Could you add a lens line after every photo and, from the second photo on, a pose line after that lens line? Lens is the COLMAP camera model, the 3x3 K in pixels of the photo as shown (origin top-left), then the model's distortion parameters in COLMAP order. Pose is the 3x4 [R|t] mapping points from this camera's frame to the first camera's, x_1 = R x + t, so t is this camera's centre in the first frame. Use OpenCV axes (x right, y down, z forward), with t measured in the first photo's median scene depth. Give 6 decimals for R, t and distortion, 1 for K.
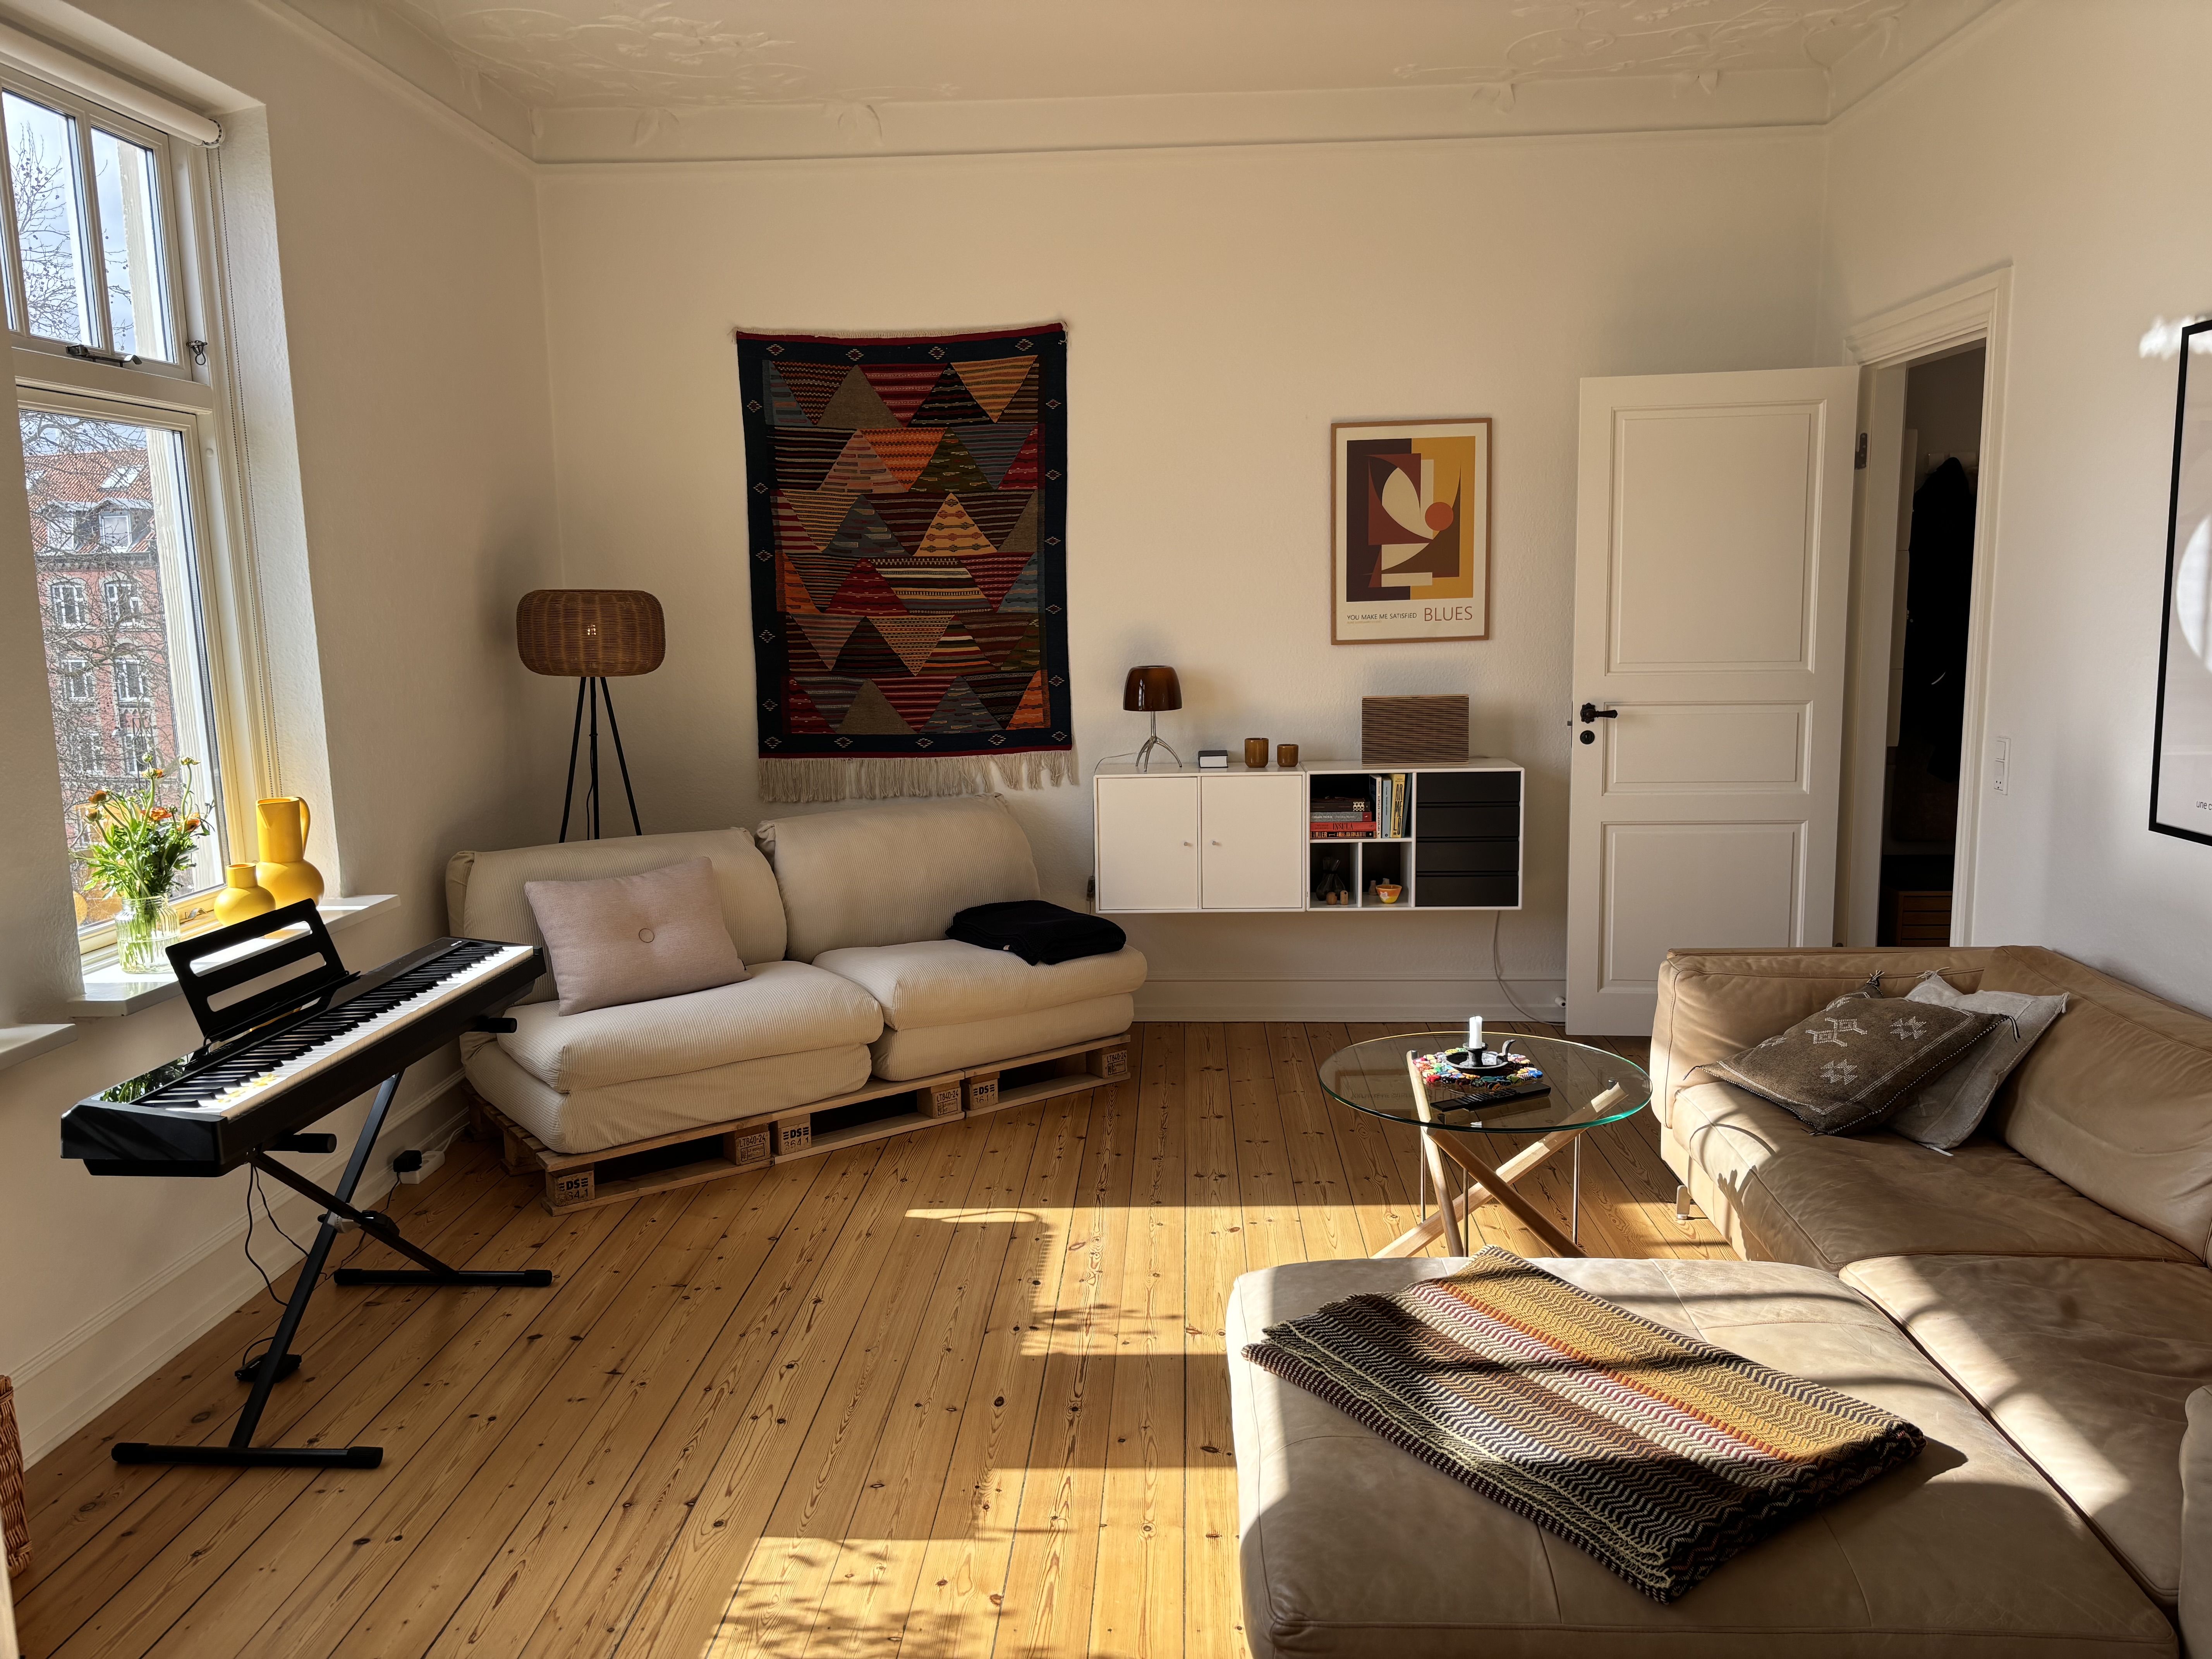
lens RADIAL K [[1664.6, 0, 1106.0], [0, 1664.6, 829.5], [0, 0, 1]] dist [0.102581, -0.002242]
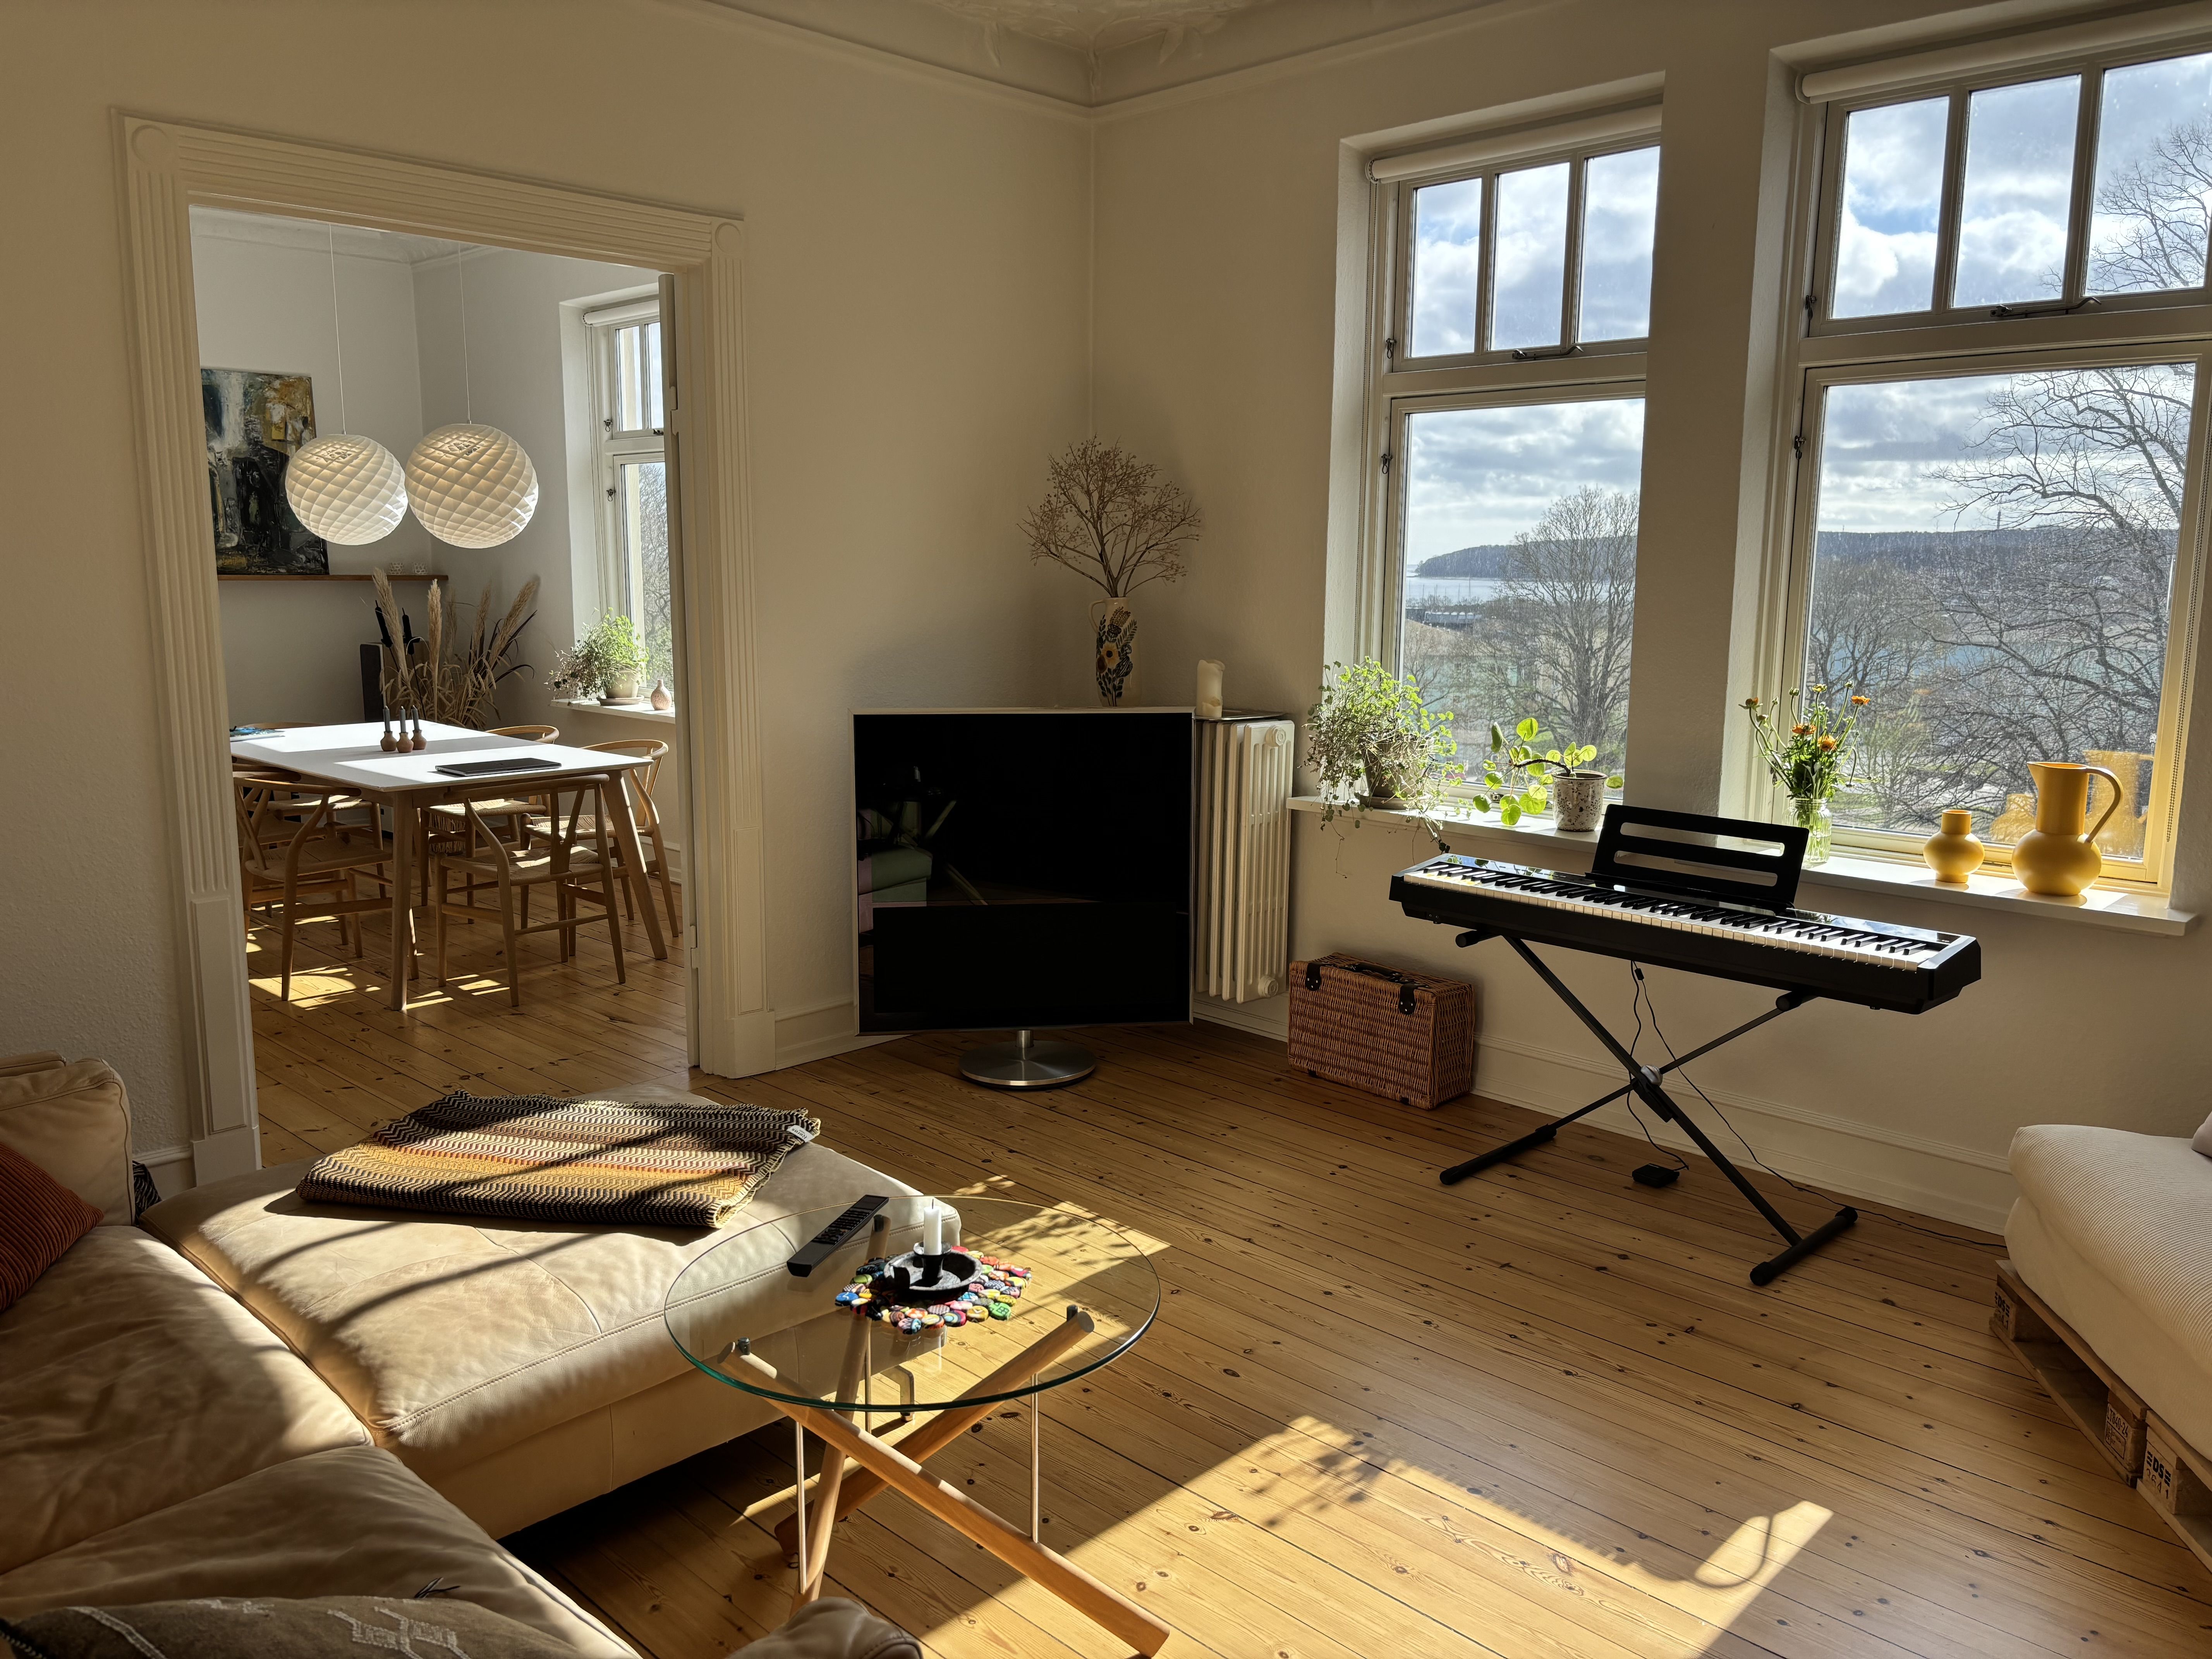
lens RADIAL K [[1664.6, 0, 1106.0], [0, 1664.6, 829.5], [0, 0, 1]] dist [0.102581, -0.002242]
pose [[-0.663398, 0.135761, -0.735848, 0.627500], [-0.104882, 0.956824, 0.271086, -0.208067], [0.740880, 0.257015, -0.620517, 1.395446]]
